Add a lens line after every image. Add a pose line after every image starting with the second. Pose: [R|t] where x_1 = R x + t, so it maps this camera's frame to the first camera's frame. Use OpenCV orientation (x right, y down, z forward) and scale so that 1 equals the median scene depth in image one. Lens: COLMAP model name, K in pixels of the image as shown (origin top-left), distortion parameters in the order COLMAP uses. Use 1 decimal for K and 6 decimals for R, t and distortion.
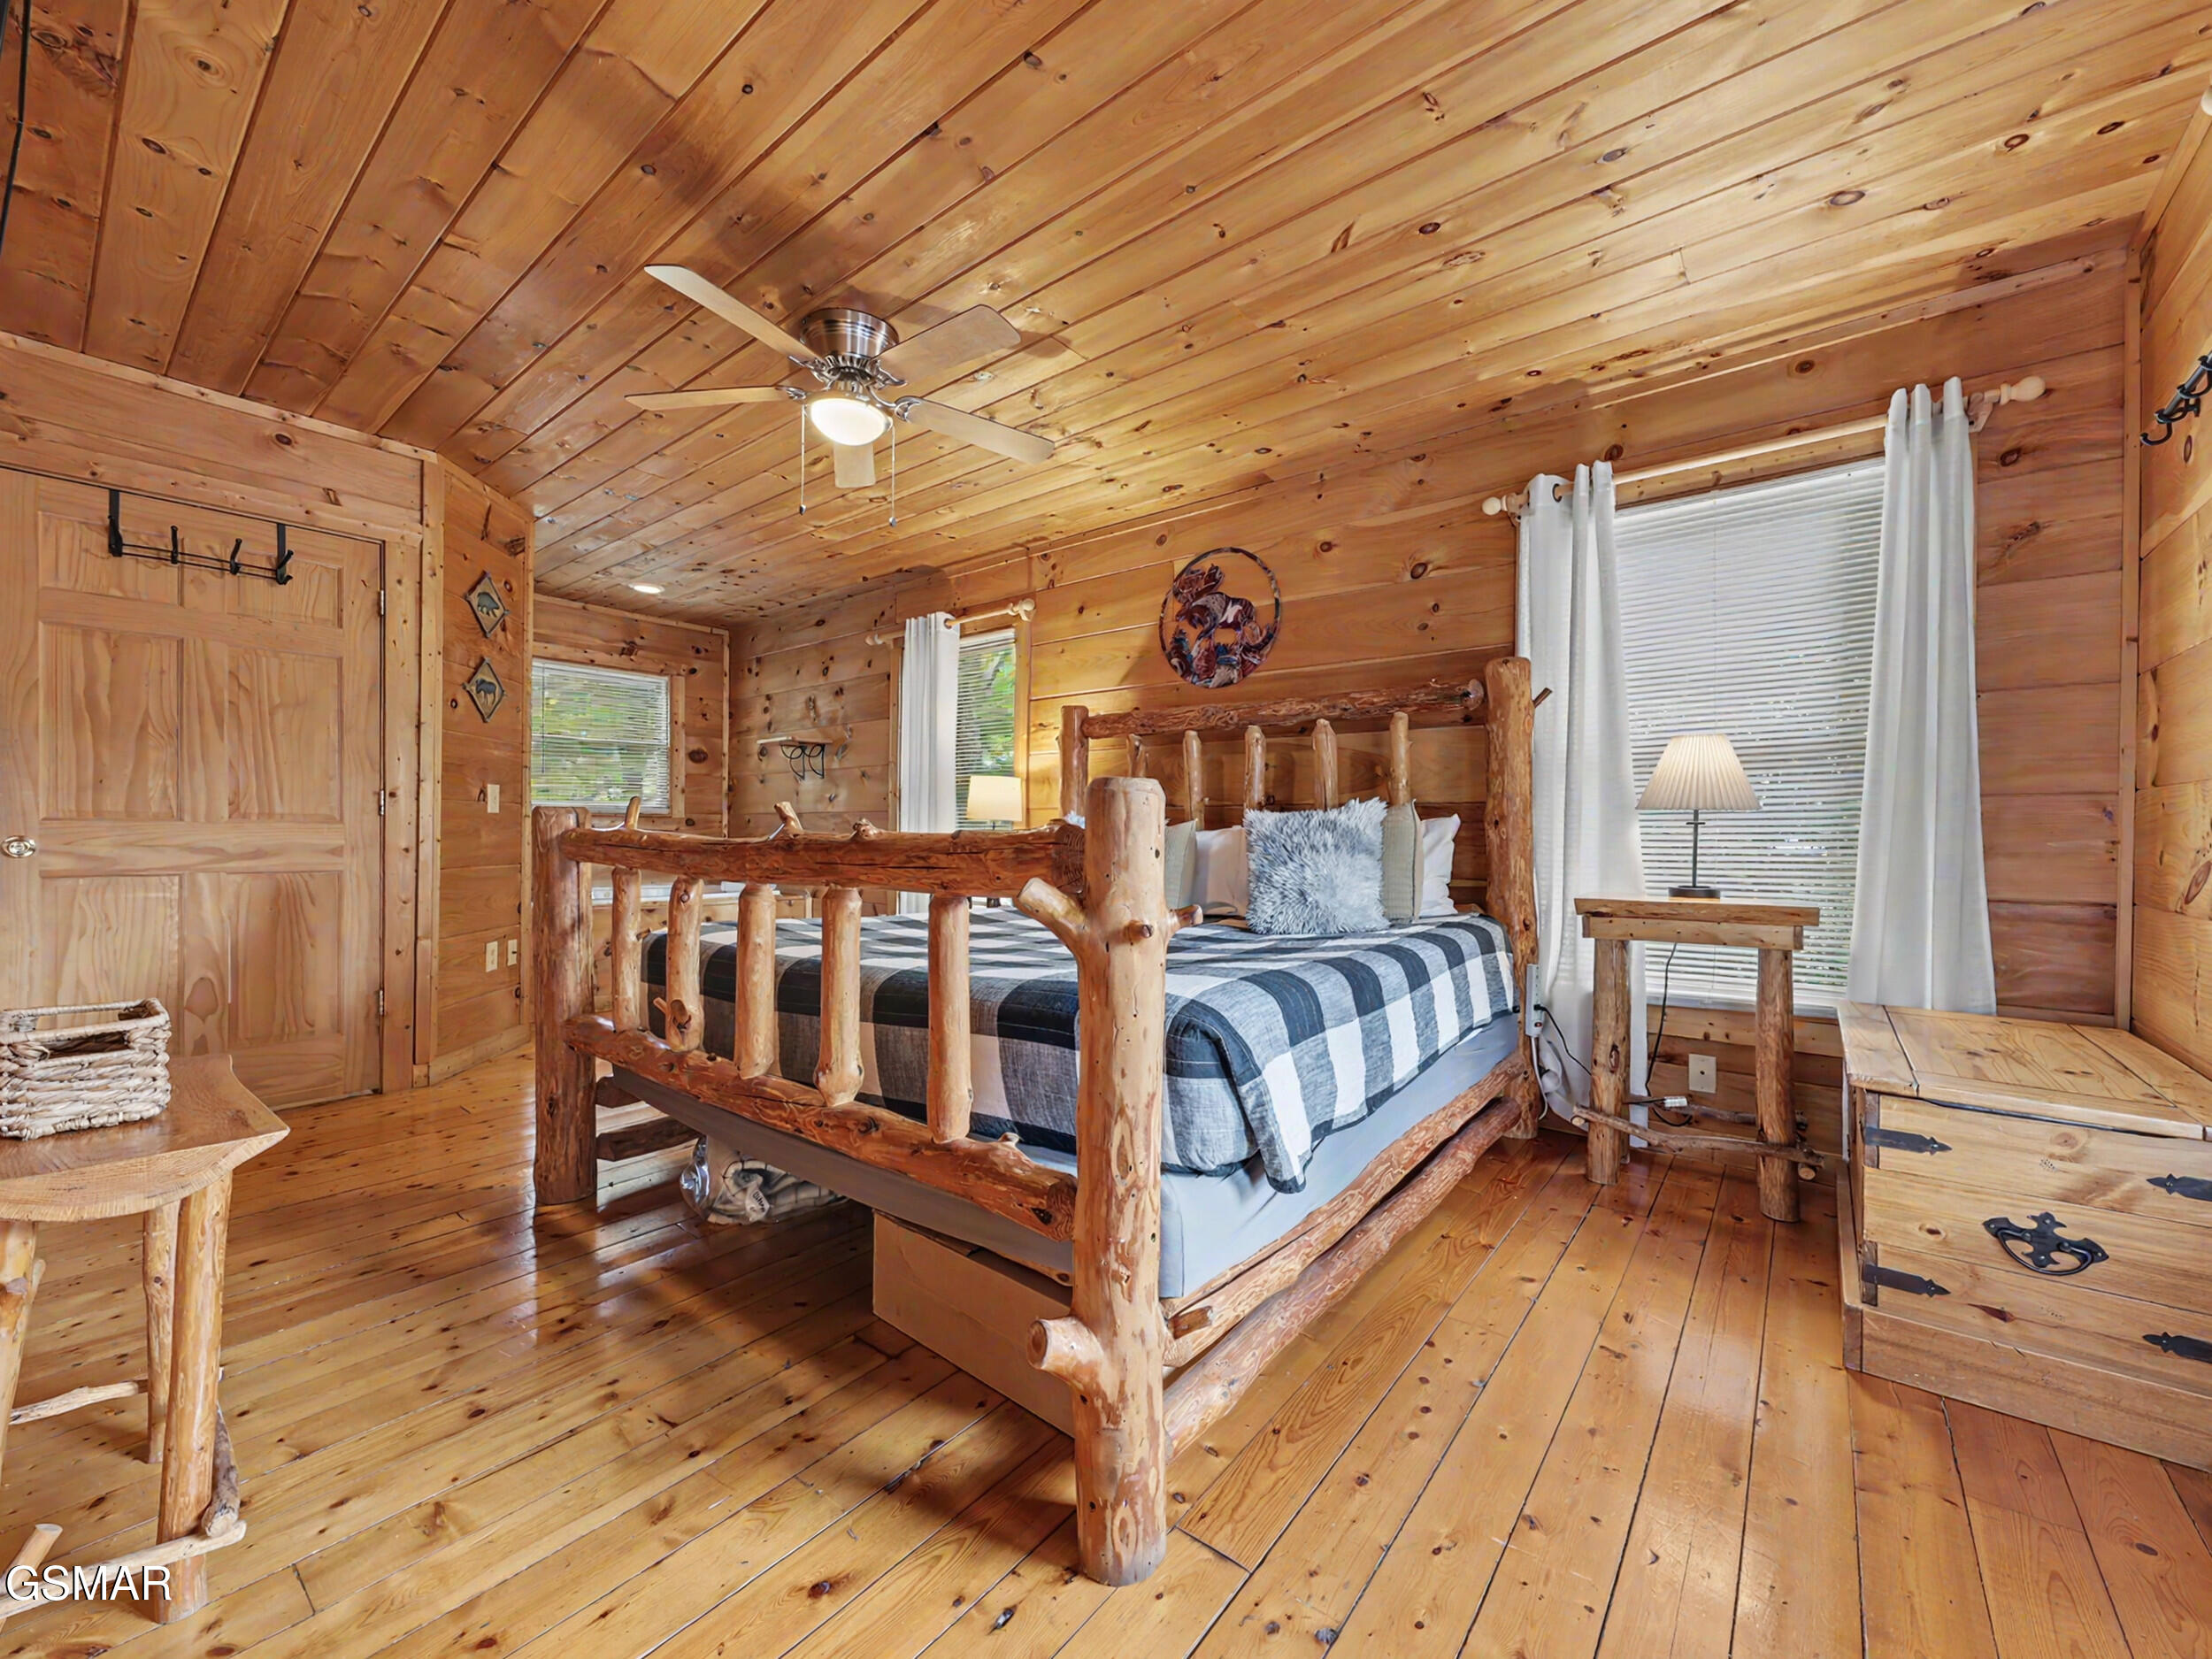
lens RADIAL K [[885.3, 0, 1107.0], [0, 885.3, 832.3], [0, 0, 1]] dist [-0.003716, 0.000418]
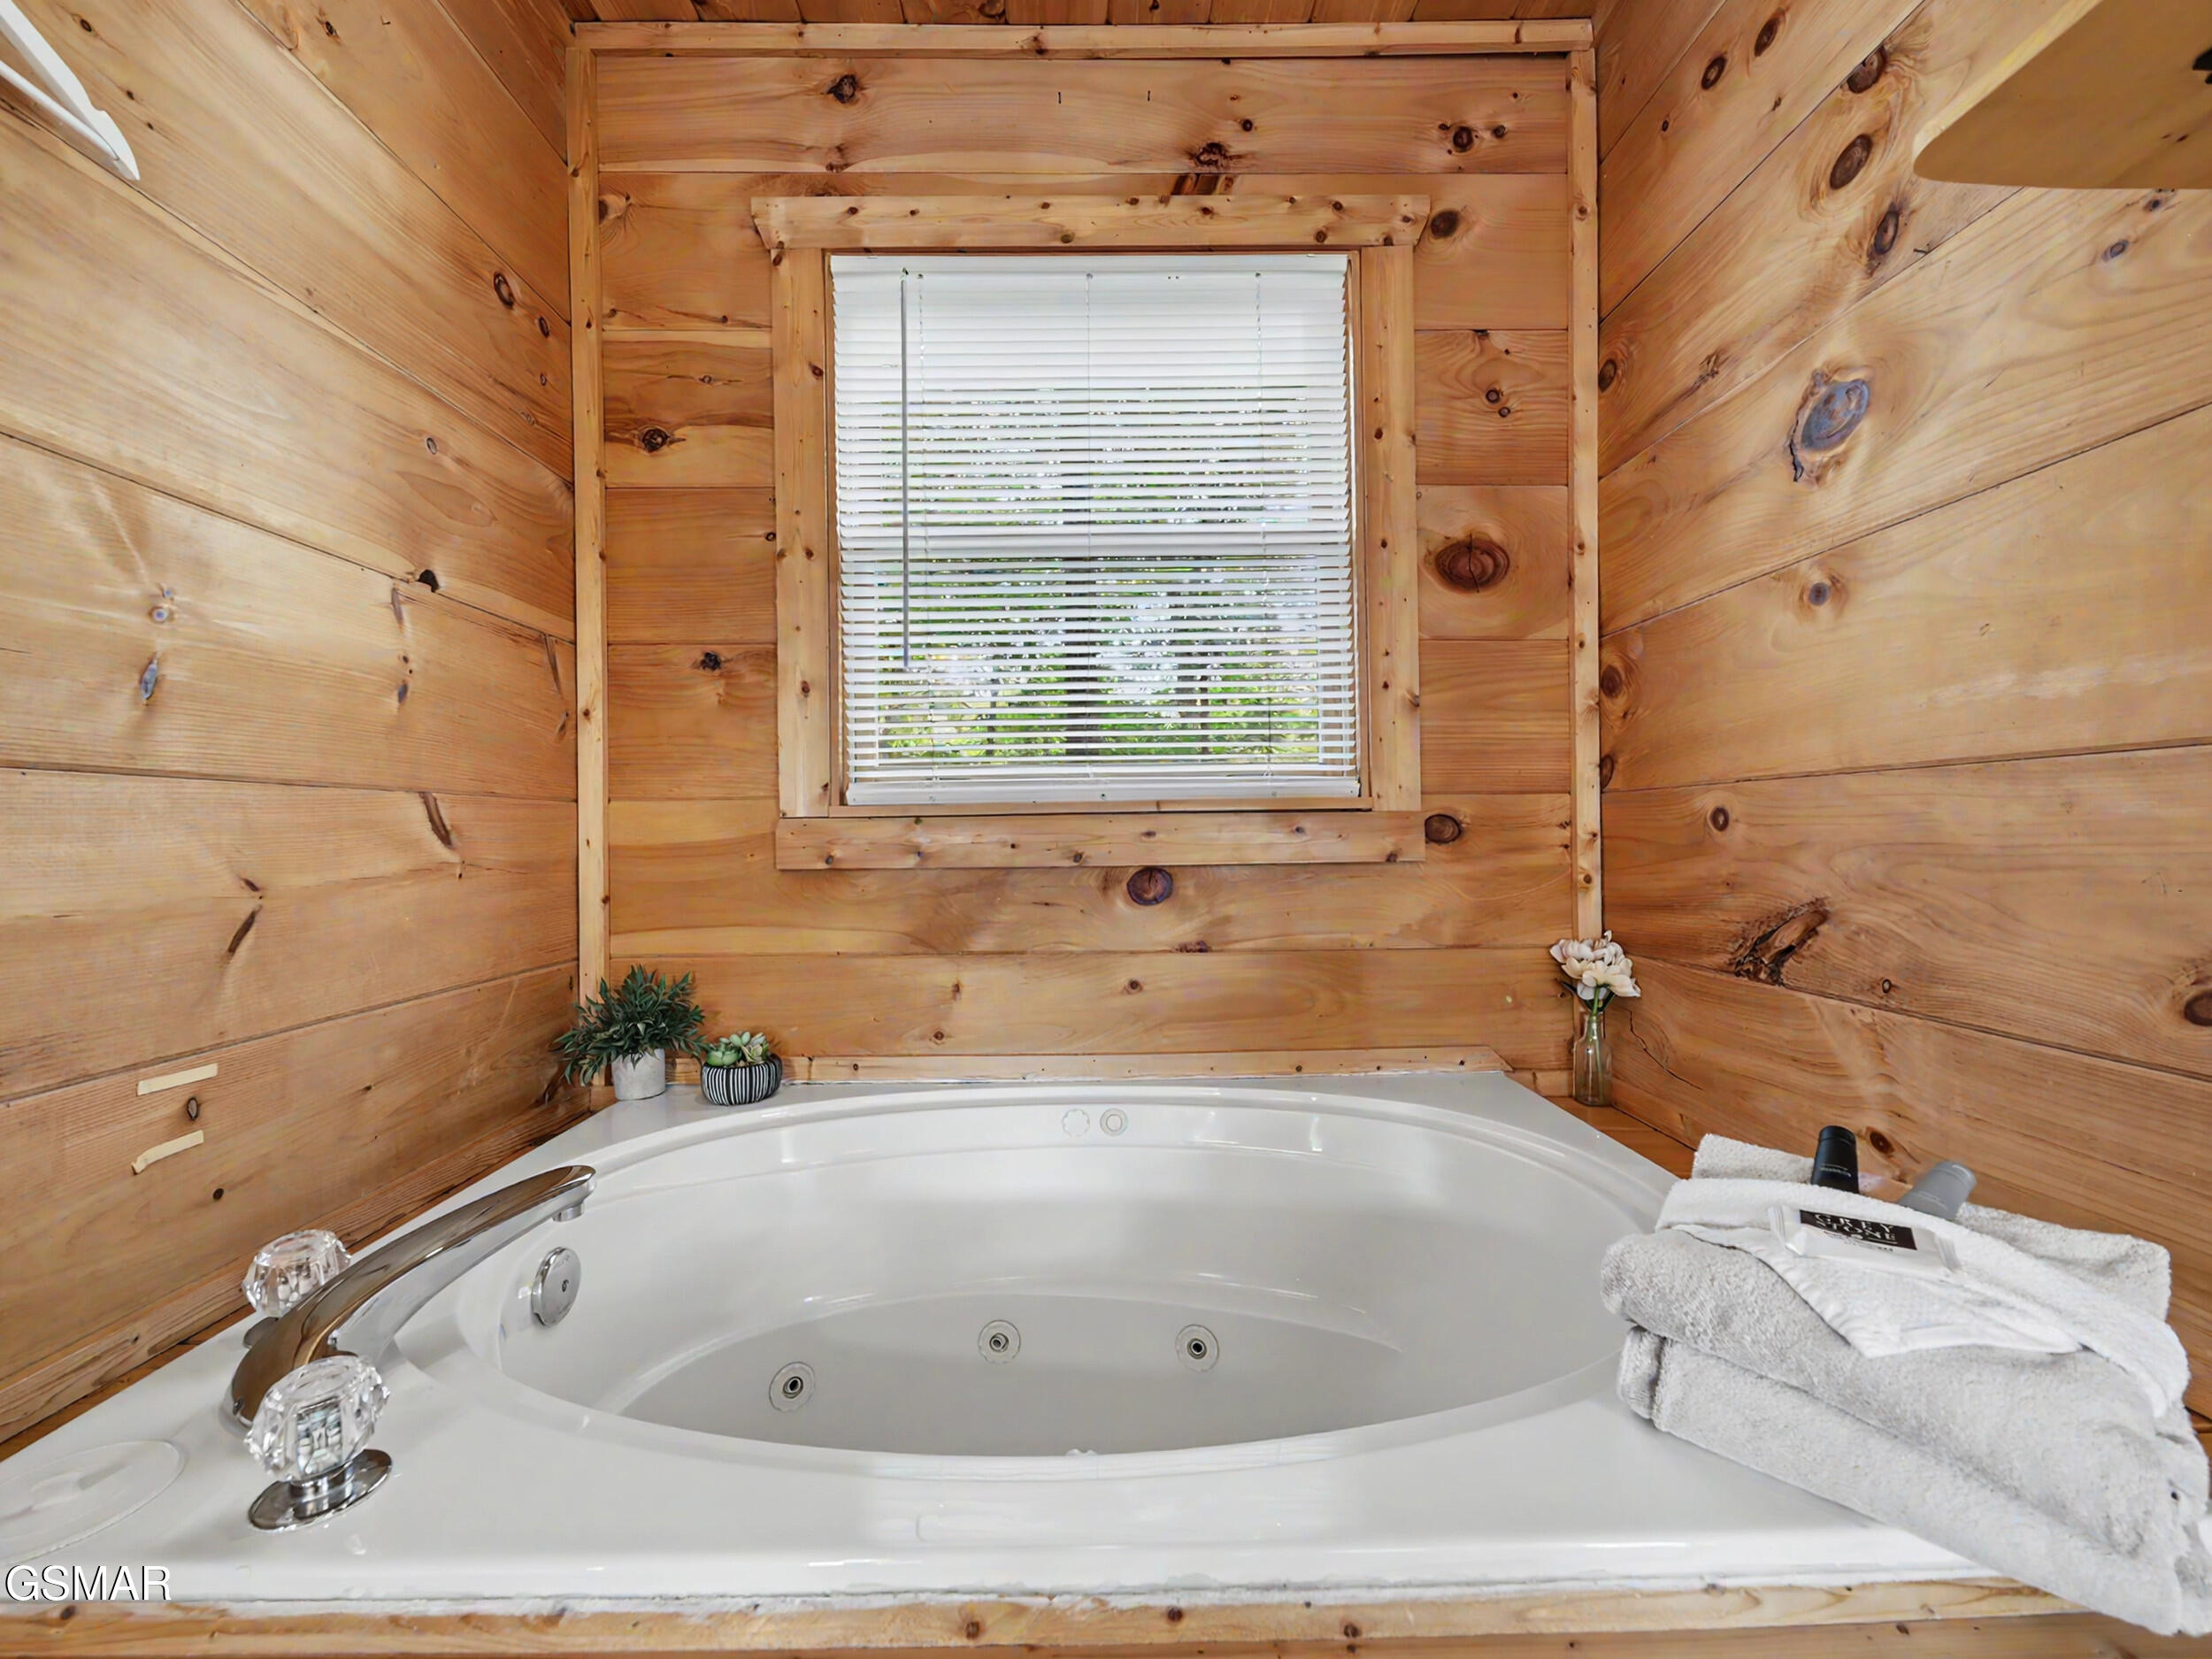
lens RADIAL K [[824.3, 0, 1112.9], [0, 824.3, 830.8], [0, 0, 1]] dist [-0.000055, 0.000012]
pose [[0.629396, -0.011434, -0.777001, -0.346859], [0.009478, 0.999930, -0.007037, -0.009794], [0.777027, -0.002936, 0.629461, 0.776829]]
